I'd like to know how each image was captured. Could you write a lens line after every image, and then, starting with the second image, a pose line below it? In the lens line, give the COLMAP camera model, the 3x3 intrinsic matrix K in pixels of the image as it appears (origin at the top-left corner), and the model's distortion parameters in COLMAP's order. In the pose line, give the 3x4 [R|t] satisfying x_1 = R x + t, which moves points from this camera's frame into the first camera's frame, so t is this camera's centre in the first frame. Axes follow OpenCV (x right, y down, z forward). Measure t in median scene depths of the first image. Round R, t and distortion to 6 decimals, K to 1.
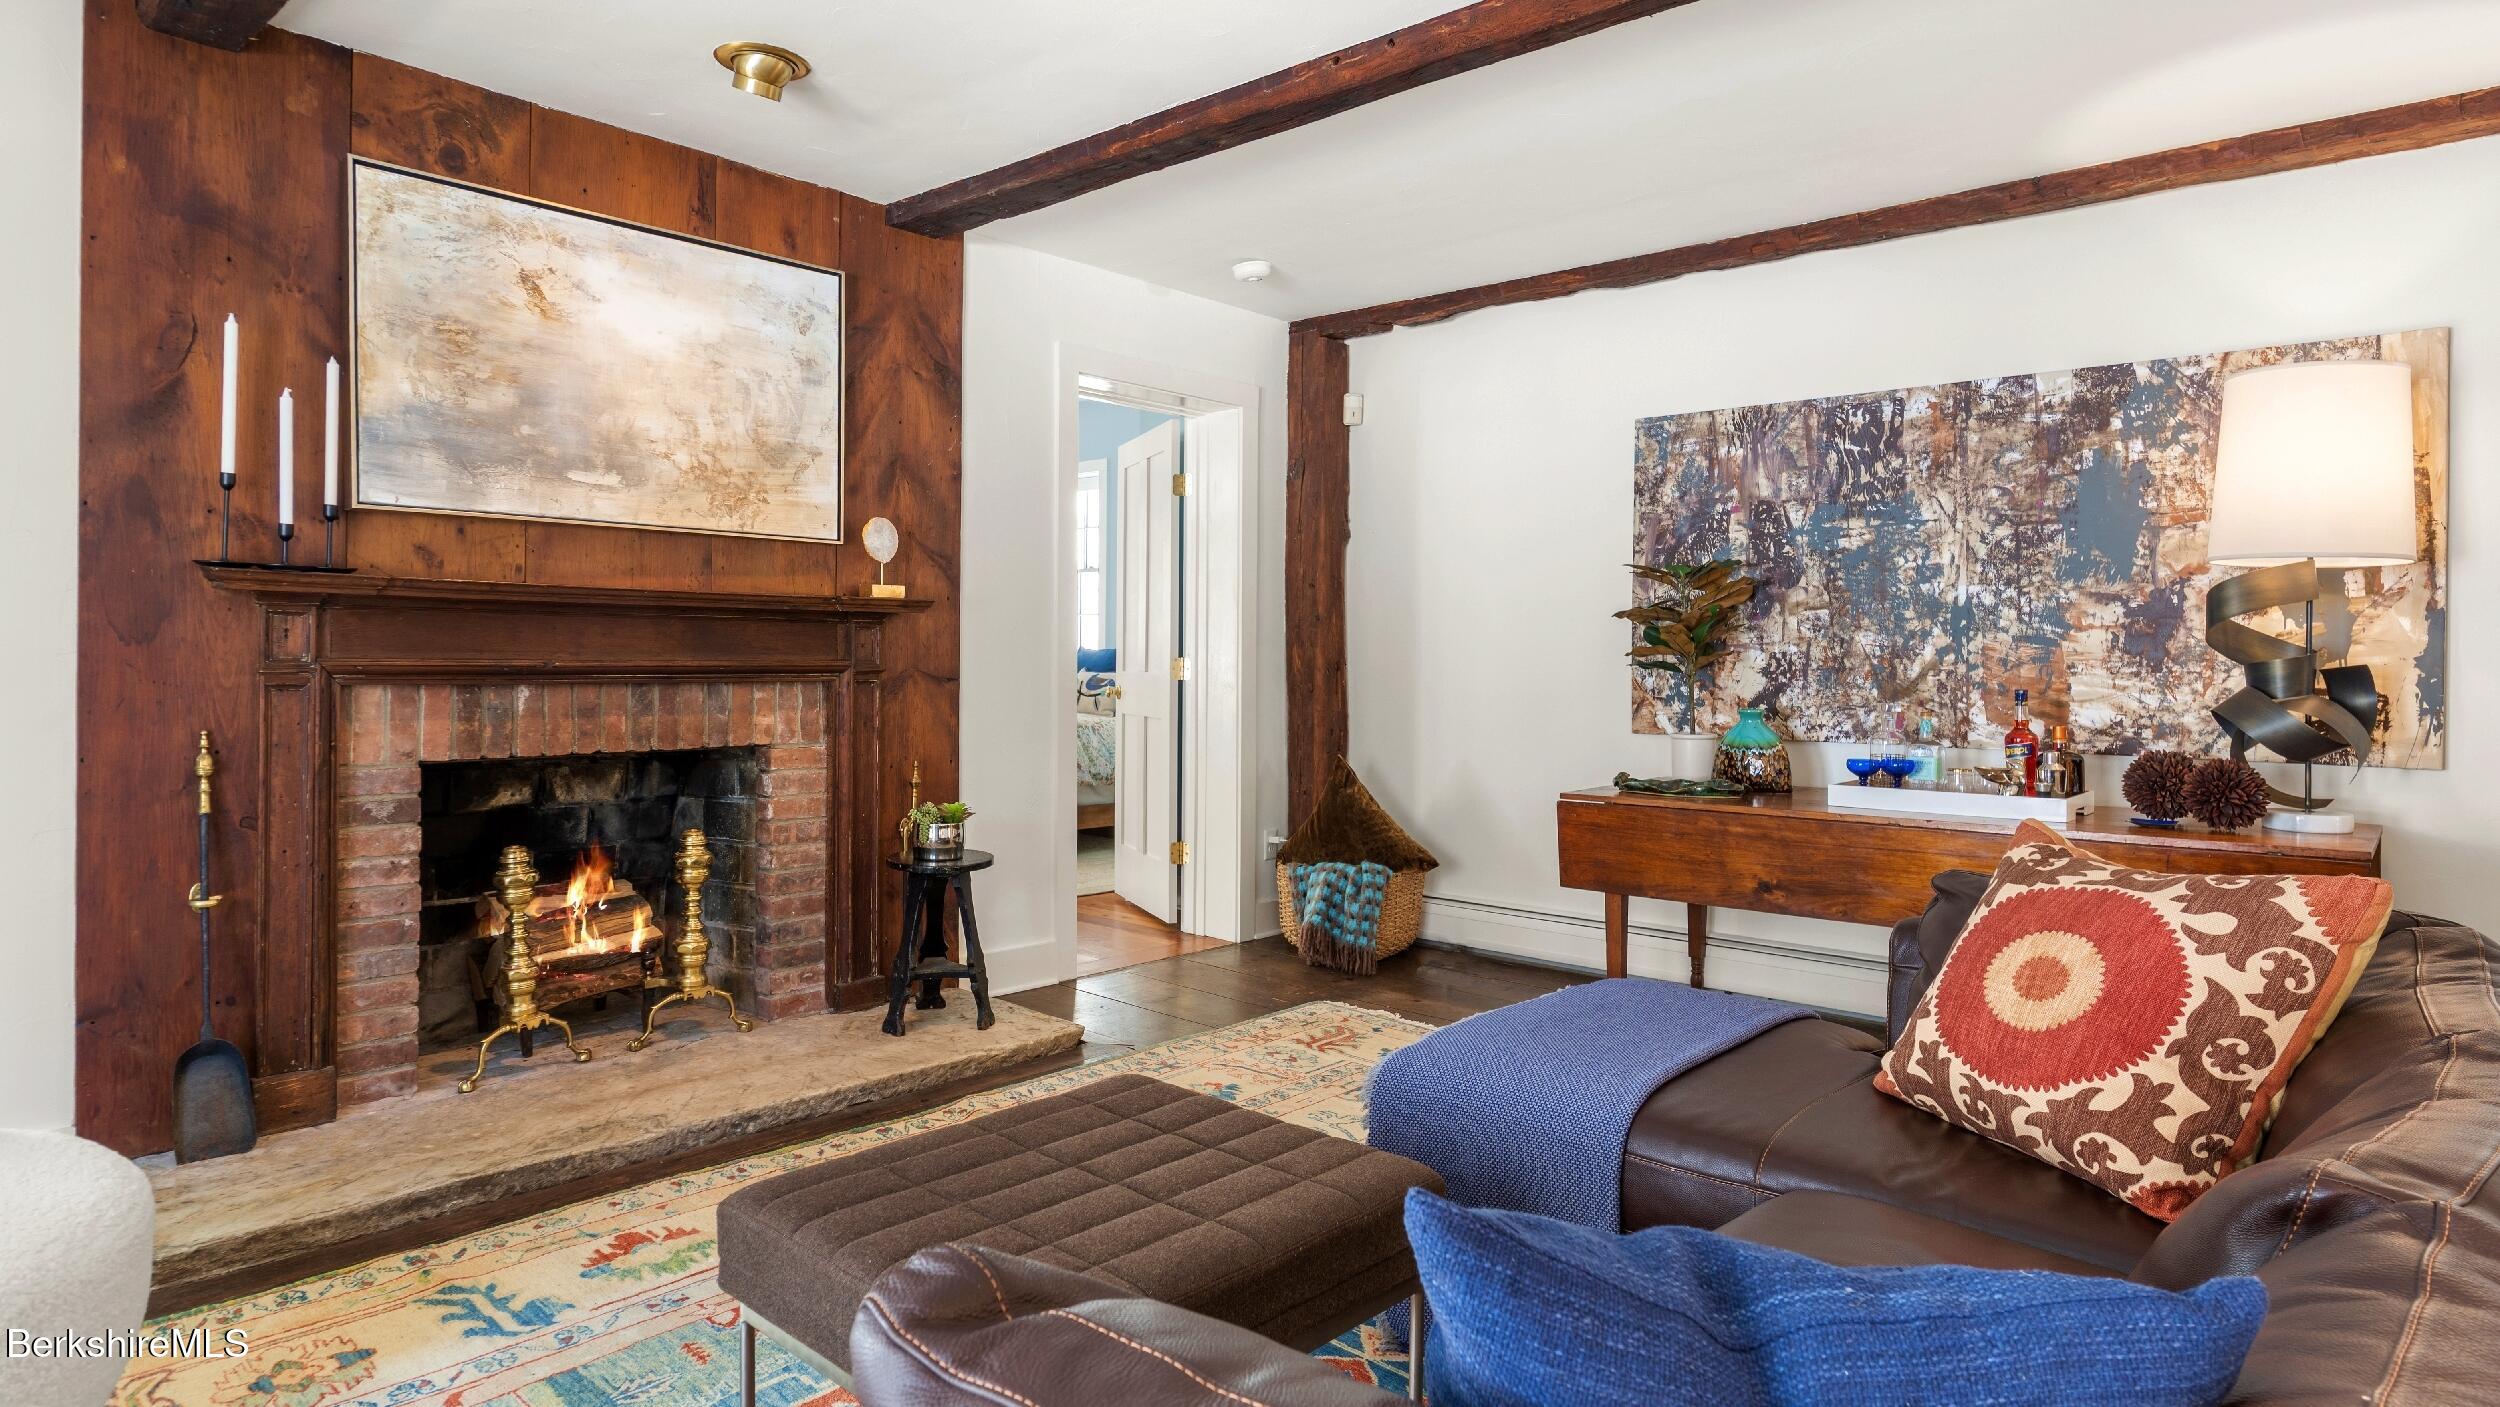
lens RADIAL K [[1382.6, 0, 1245.3], [0, 1382.6, 666.2], [0, 0, 1]] dist [-0.000143, -0.000535]
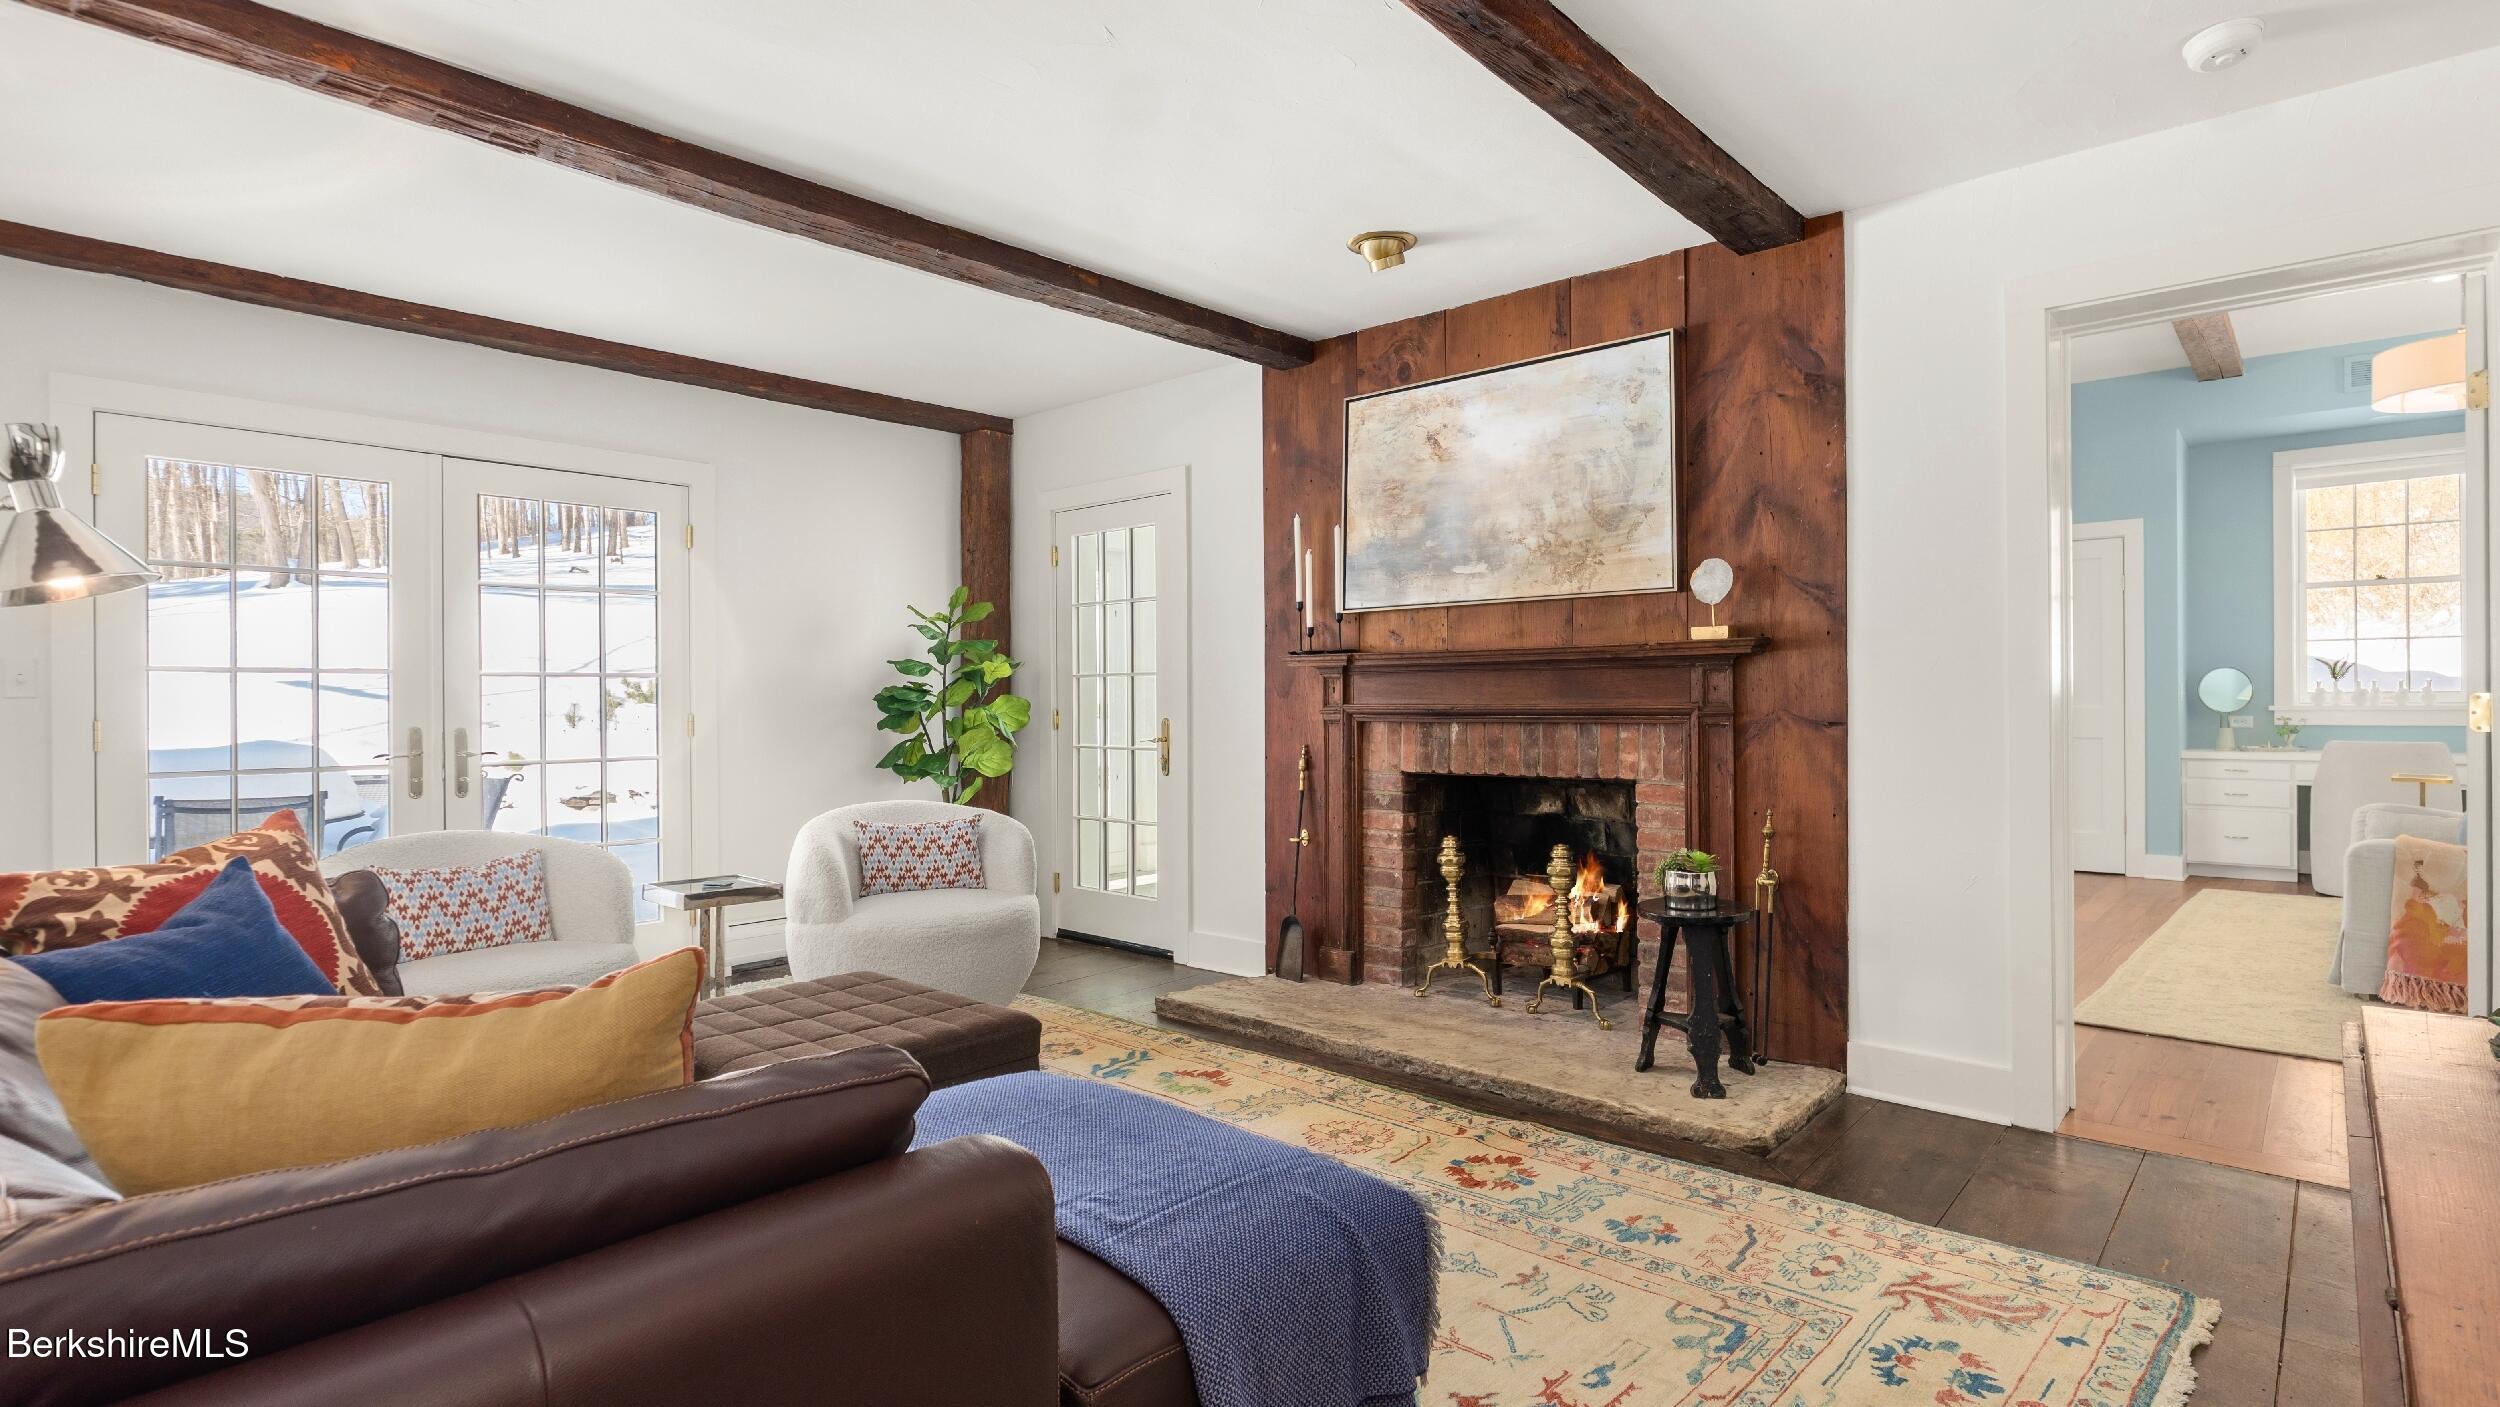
lens RADIAL K [[1209.5, 0, 1250.0], [0, 1209.5, 703.5], [0, 0, 1]] dist [0.000571, 0.000108]
pose [[0.012491, -0.004990, -0.999910, 0.669725], [0.000445, 0.999987, -0.004984, 0.000366], [0.999922, -0.000383, 0.012493, 0.736110]]
